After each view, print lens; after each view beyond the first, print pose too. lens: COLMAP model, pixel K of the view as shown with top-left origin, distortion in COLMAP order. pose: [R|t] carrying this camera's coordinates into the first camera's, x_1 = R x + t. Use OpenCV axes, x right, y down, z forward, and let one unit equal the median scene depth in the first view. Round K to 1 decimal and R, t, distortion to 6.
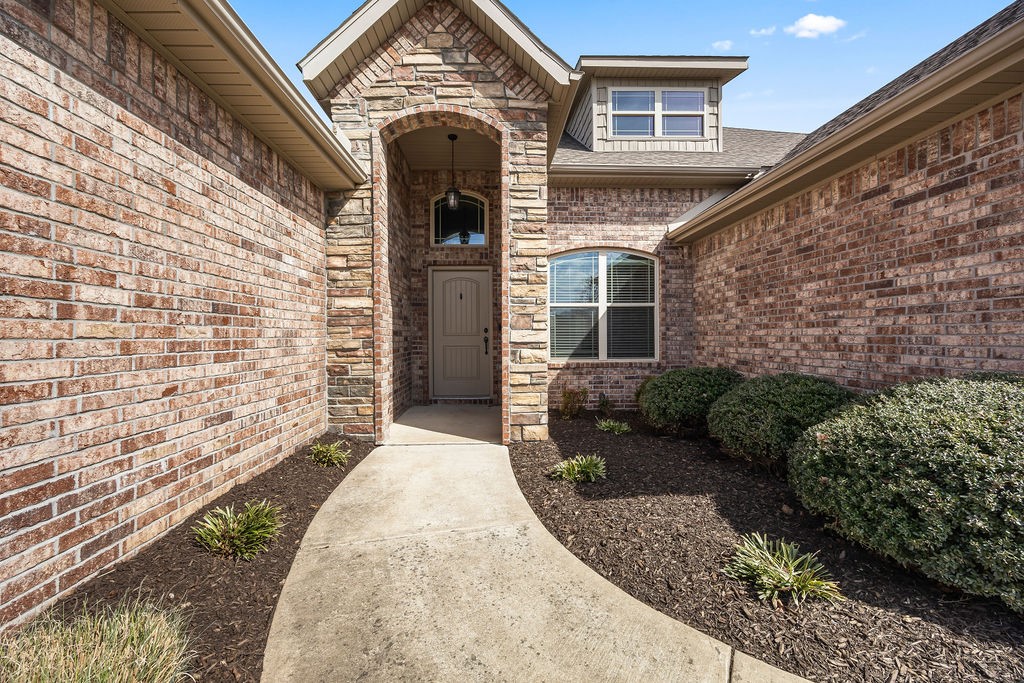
lens RADIAL K [[392.2, 0, 517.1], [0, 392.2, 337.1], [0, 0, 1]] dist [-0.001160, -0.000536]
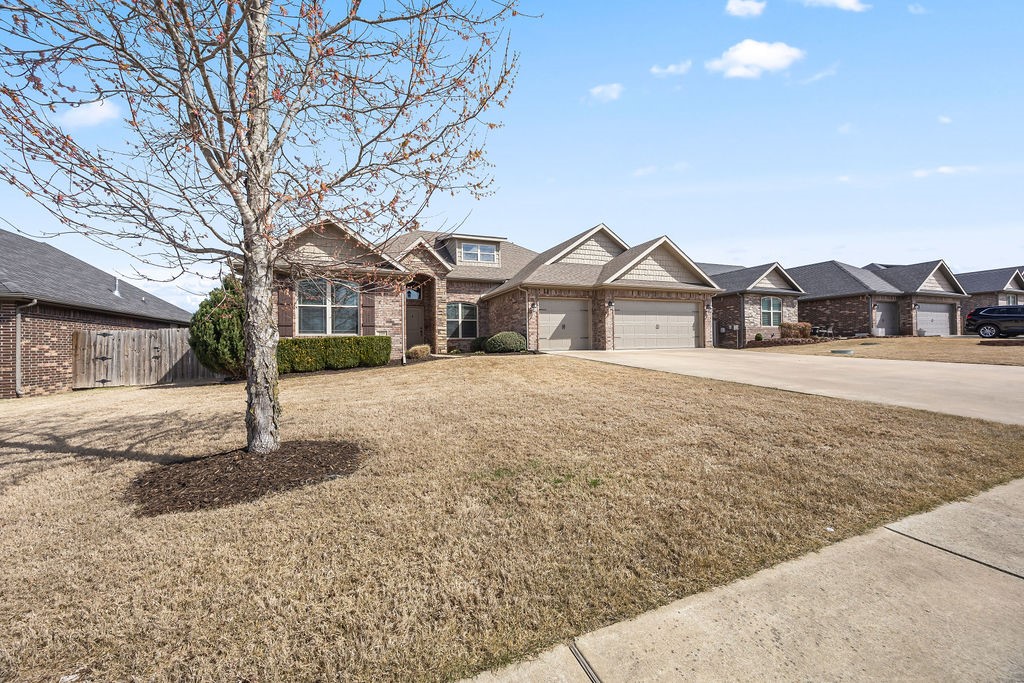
lens RADIAL K [[392.2, 0, 513.8], [0, 392.2, 336.7], [0, 0, 1]] dist [-0.001160, -0.000536]
pose [[0.941933, 0.001158, 0.335799, -0.425717], [0.008438, 0.999597, -0.027117, 0.137563], [-0.335695, 0.028376, 0.941543, -2.073745]]
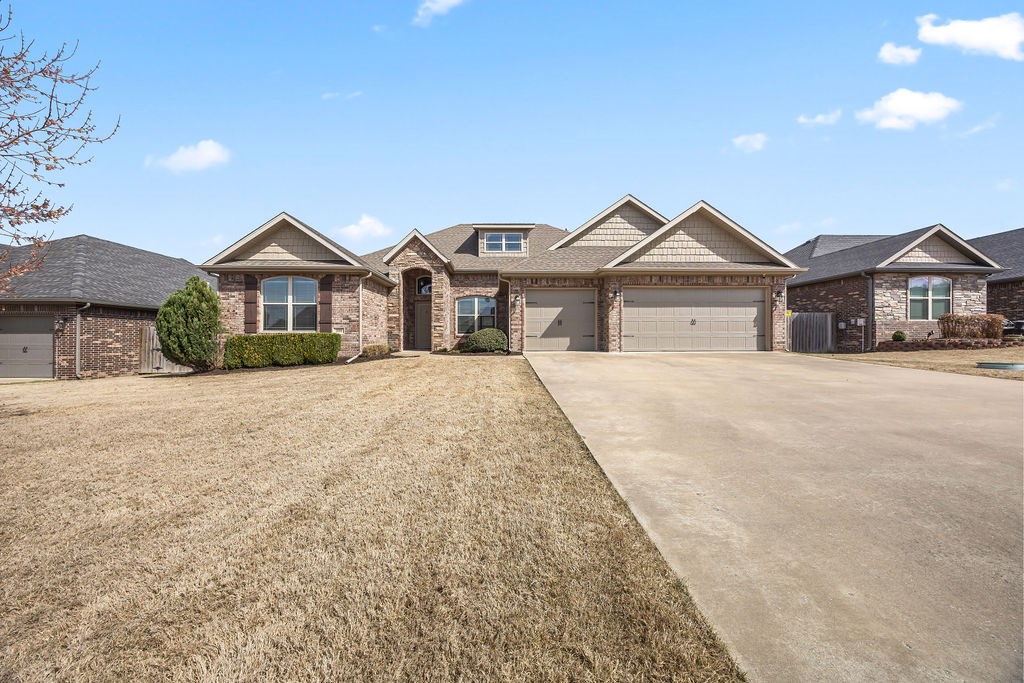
lens RADIAL K [[392.2, 0, 515.7], [0, 392.2, 334.5], [0, 0, 1]] dist [-0.001160, -0.000536]
pose [[0.999936, 0.006060, -0.009566, 0.554265], [-0.006217, 0.999844, -0.016519, 0.107472], [0.009464, 0.016577, 0.999818, -1.919447]]
